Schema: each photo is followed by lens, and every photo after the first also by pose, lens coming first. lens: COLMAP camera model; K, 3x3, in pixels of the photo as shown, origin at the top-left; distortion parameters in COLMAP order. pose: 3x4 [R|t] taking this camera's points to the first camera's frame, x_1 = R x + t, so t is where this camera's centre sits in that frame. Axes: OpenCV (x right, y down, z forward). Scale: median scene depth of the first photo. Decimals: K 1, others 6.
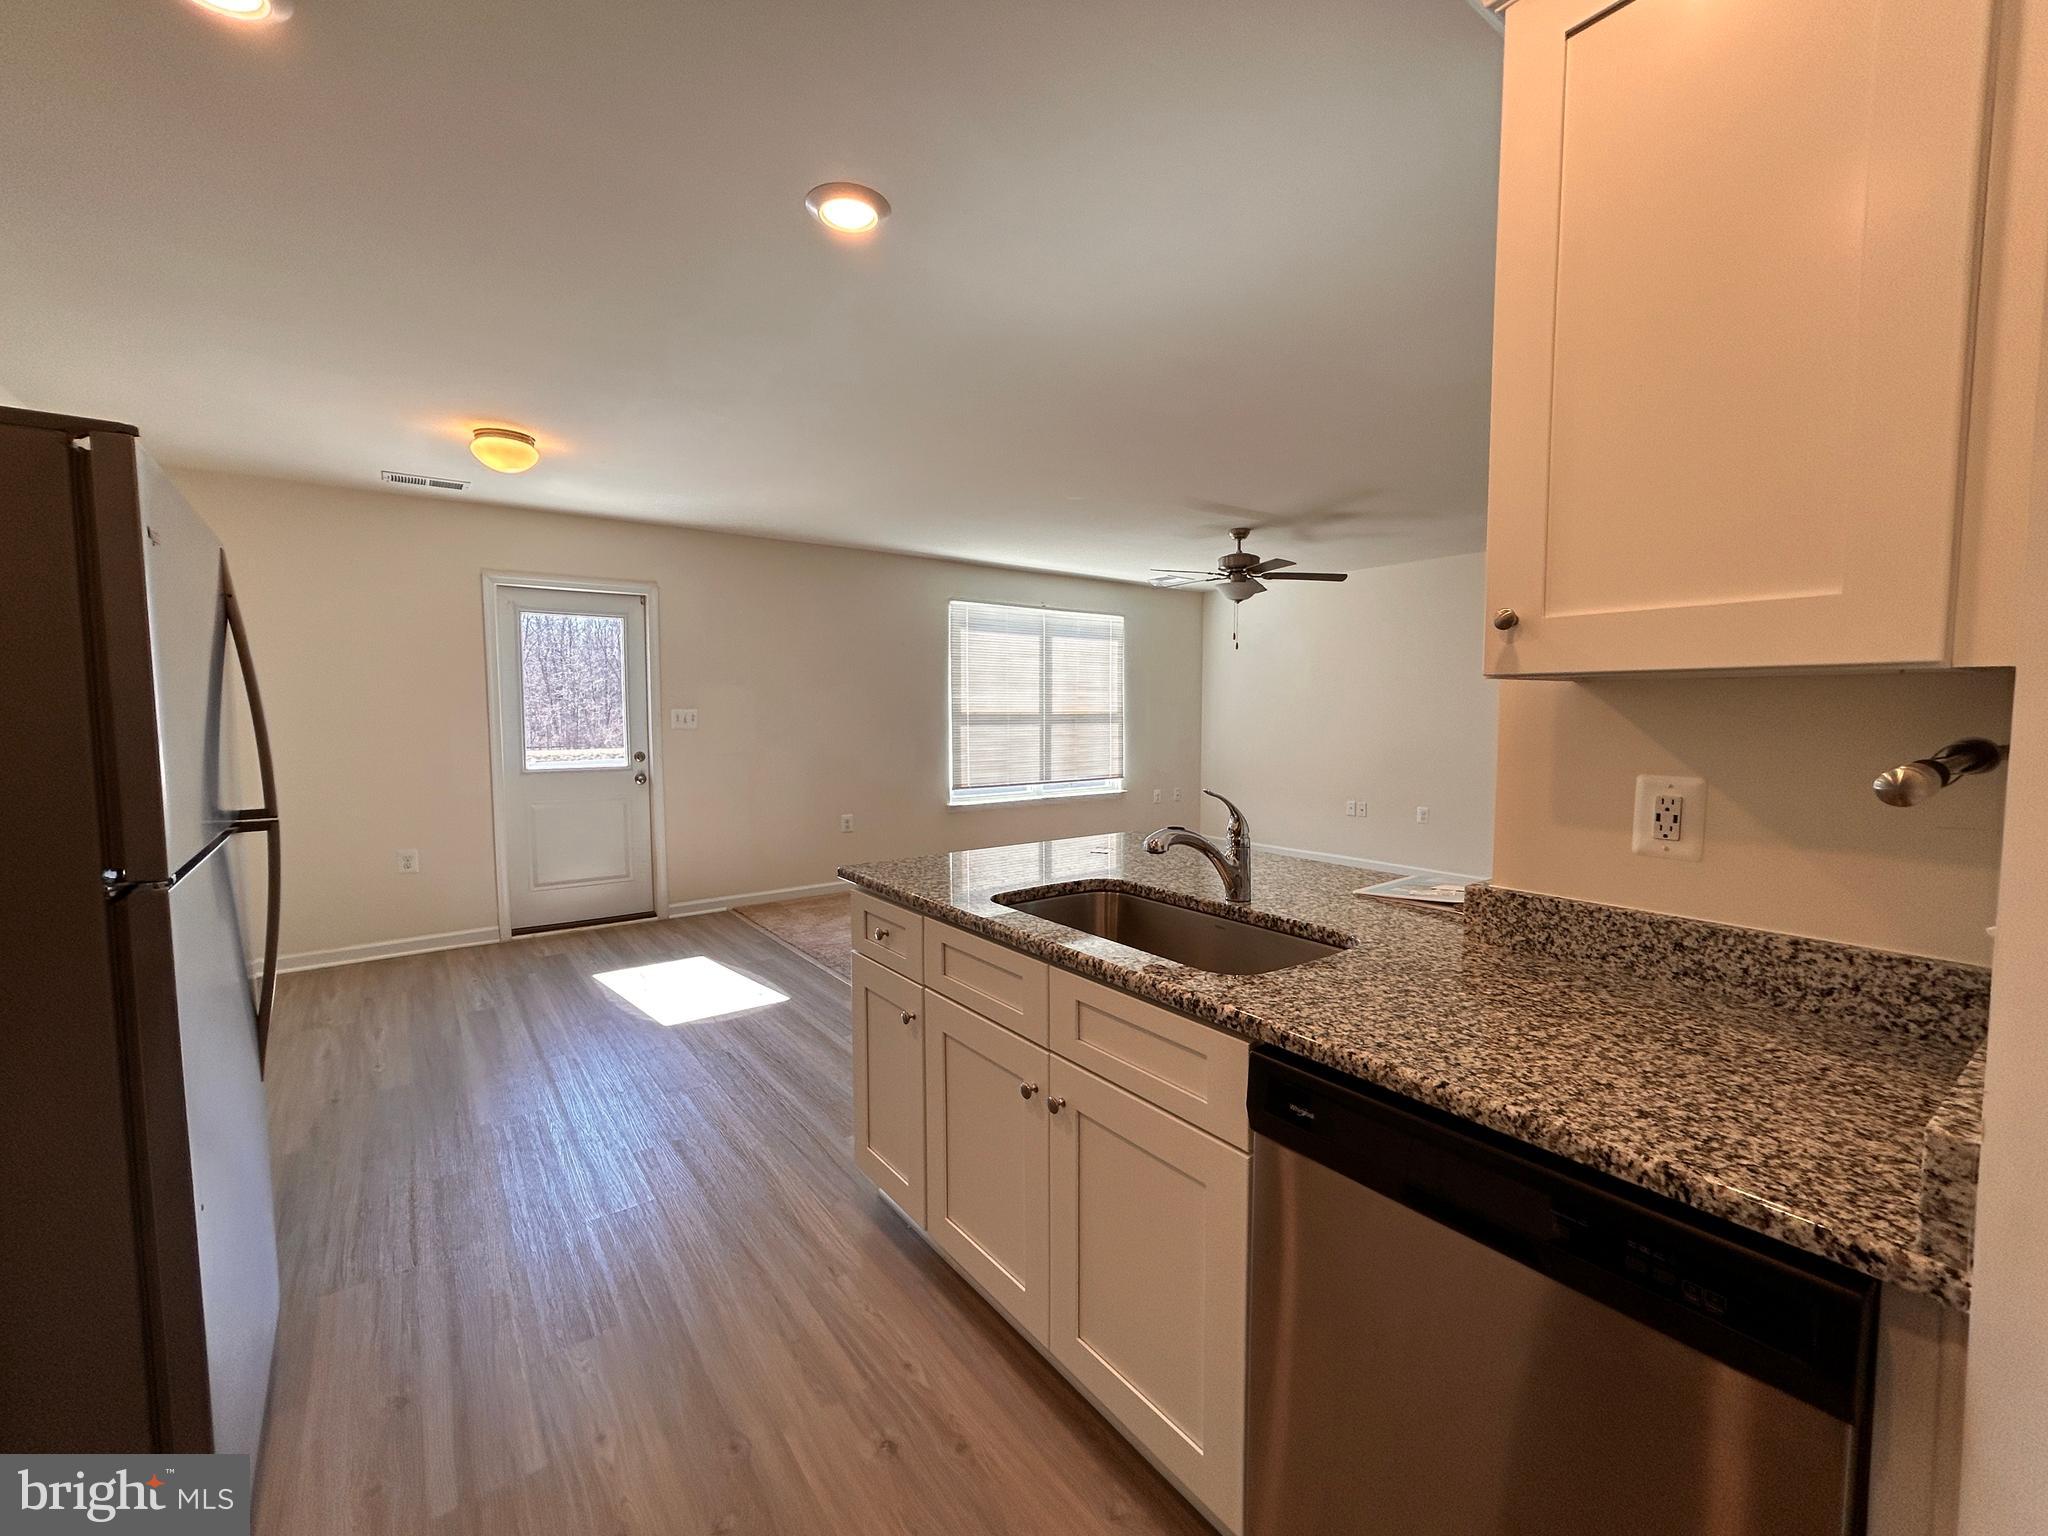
lens RADIAL K [[842.6, 0, 1026.2], [0, 842.6, 762.5], [0, 0, 1]] dist [-0.001897, 0.000490]
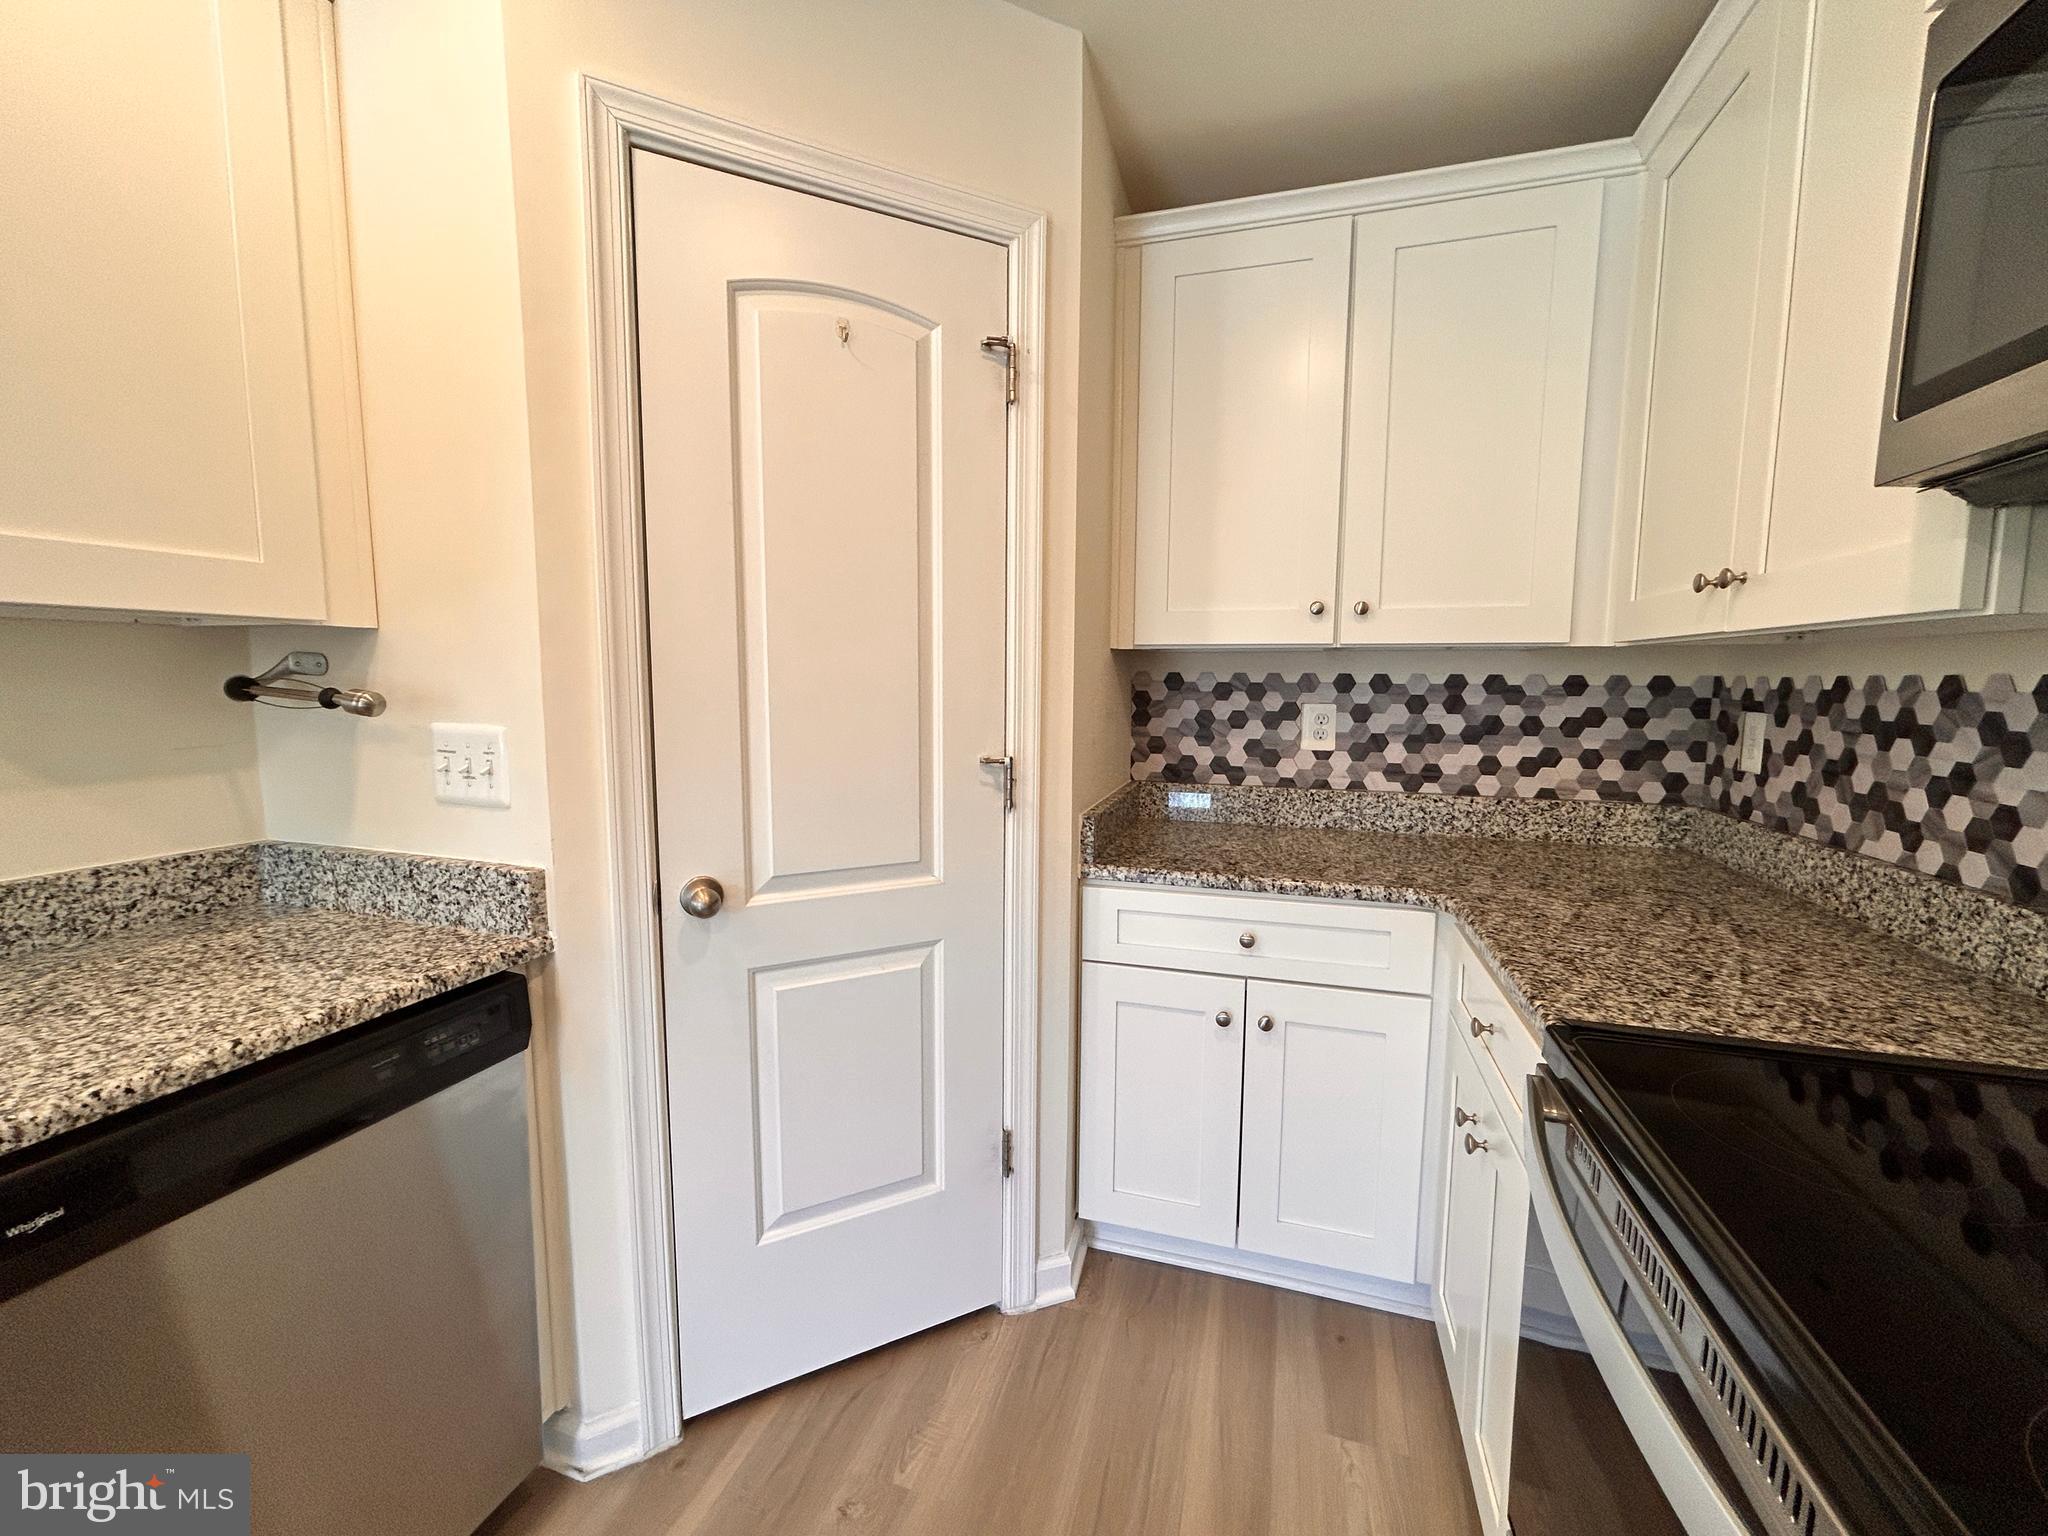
lens RADIAL K [[842.6, 0, 1020.1], [0, 842.6, 766.8], [0, 0, 1]] dist [-0.001897, 0.000490]
pose [[-0.581134, -0.088811, 0.808947, -0.594712], [0.048285, 0.988514, 0.143211, -0.013605], [-0.812374, 0.122285, -0.570171, 0.617368]]
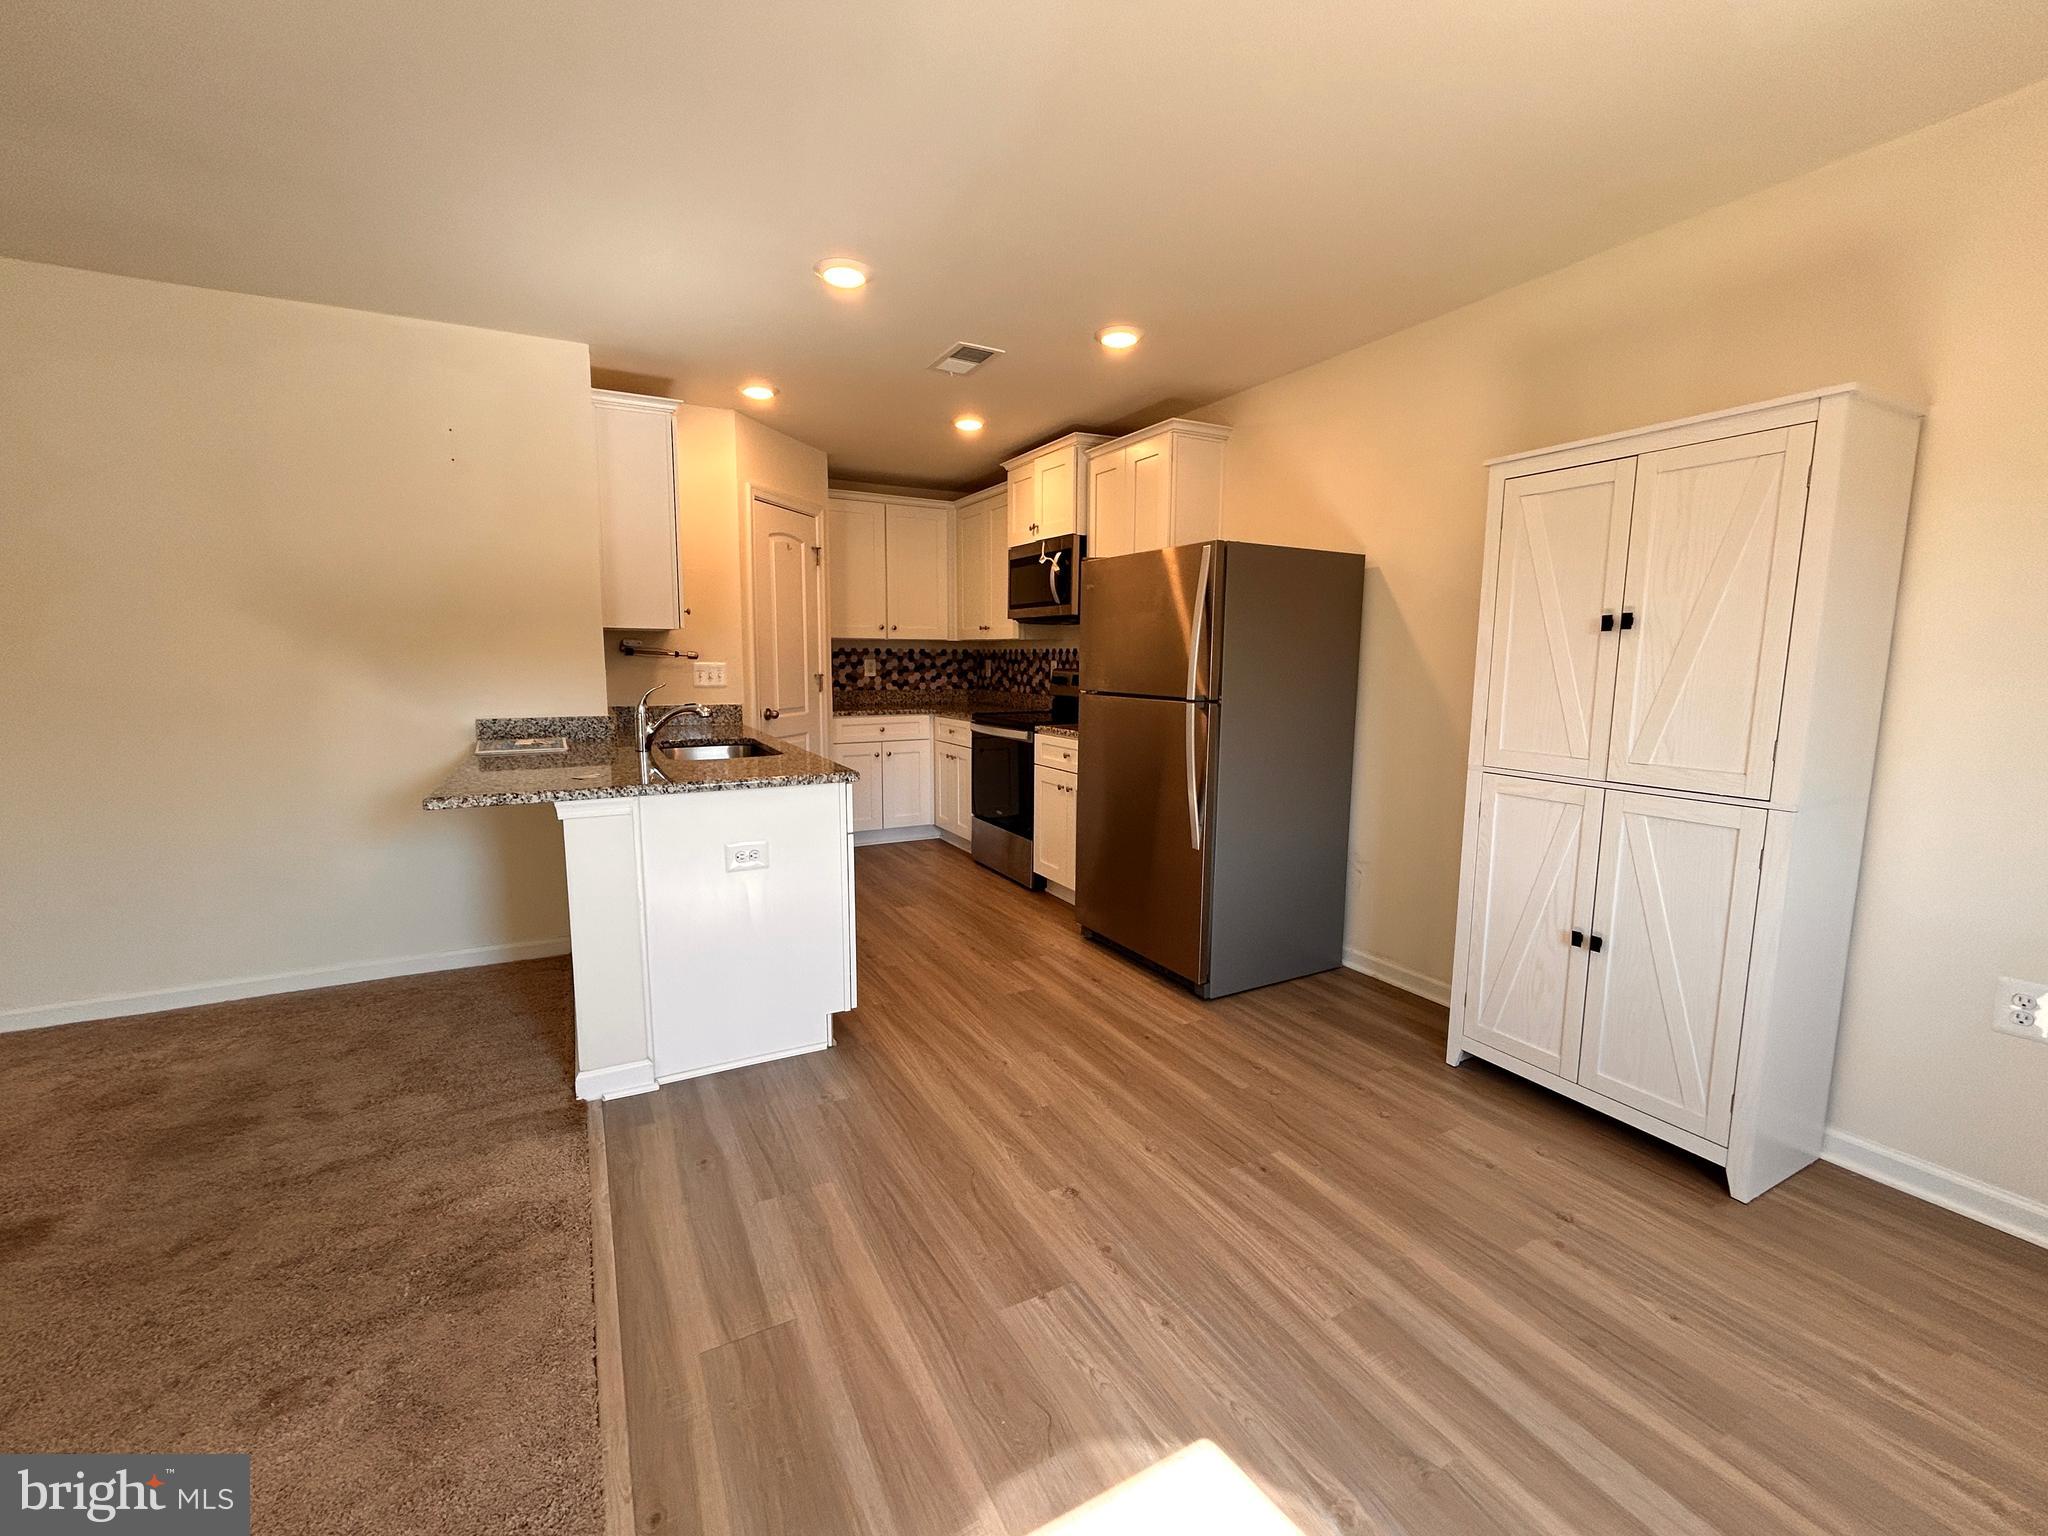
lens RADIAL K [[842.6, 0, 1029.3], [0, 842.6, 763.0], [0, 0, 1]] dist [-0.001897, 0.000490]
pose [[-0.990217, -0.022586, 0.137693, -1.117773], [0.003897, 0.981949, 0.189103, -0.189584], [-0.139478, 0.187790, -0.972255, 3.790748]]
